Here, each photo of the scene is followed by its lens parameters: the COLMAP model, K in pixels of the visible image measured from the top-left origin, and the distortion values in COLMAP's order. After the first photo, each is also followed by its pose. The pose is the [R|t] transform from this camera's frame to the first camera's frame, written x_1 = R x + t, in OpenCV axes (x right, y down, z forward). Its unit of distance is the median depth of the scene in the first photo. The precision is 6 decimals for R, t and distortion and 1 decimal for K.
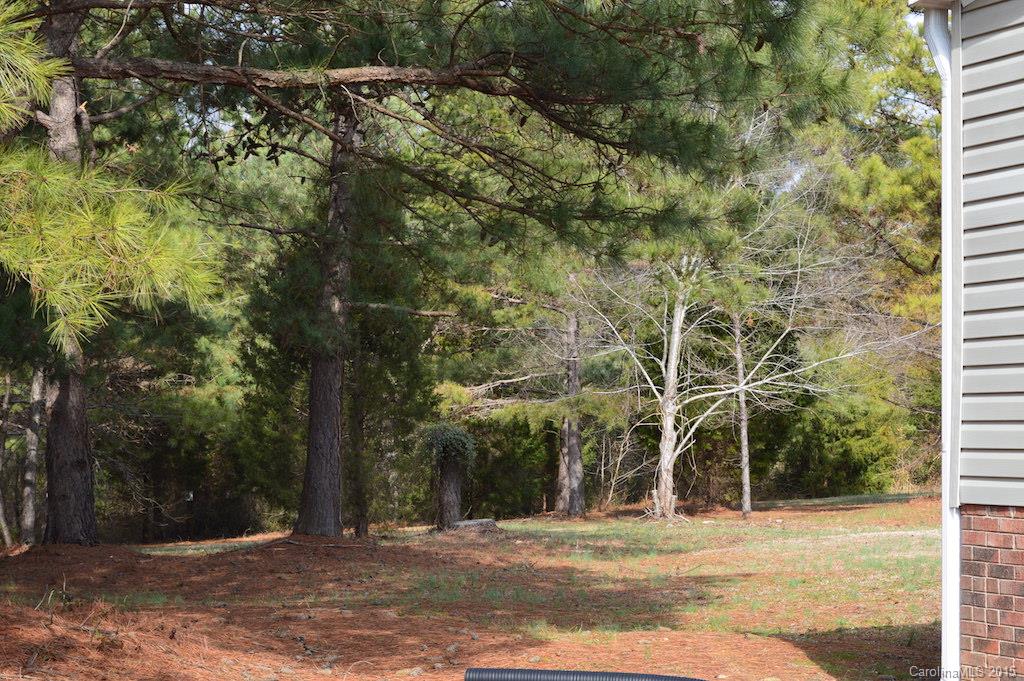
lens RADIAL K [[2225.2, 0, 512.0], [0, 2225.2, 340.5], [0, 0, 1]] dist [0.083531, 0.209094]
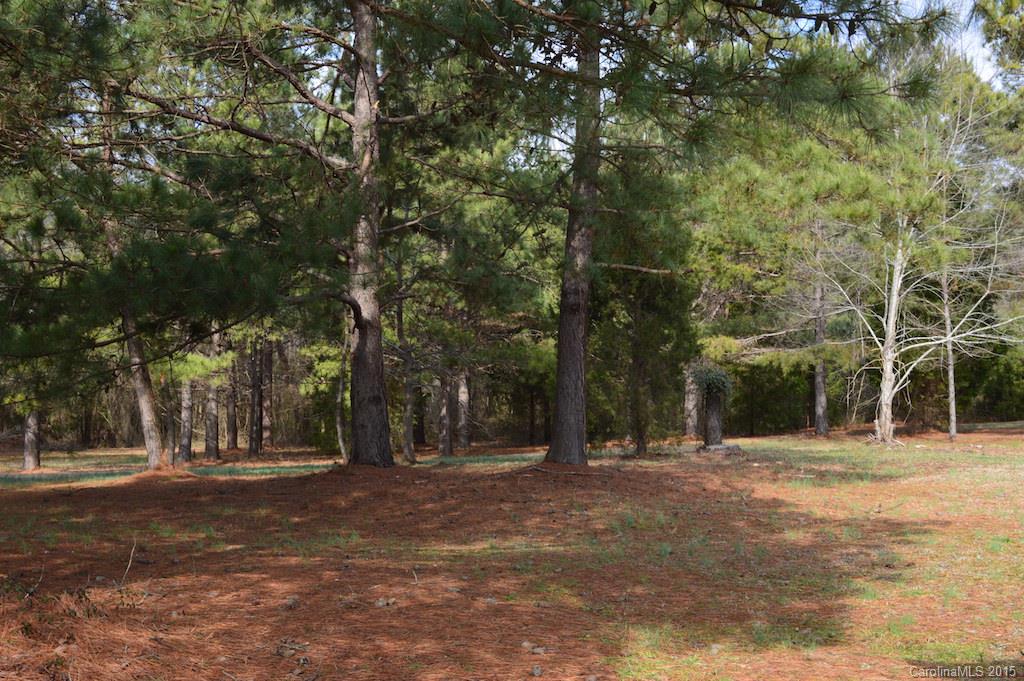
lens RADIAL K [[1305.6, 0, 512.0], [0, 1305.6, 340.5], [0, 0, 1]] dist [-0.013094, -0.077492]
pose [[0.974755, -0.000548, -0.223276, 0.026214], [0.004854, 0.999813, 0.018735, 0.006885], [0.223224, -0.019346, 0.974575, 0.221775]]
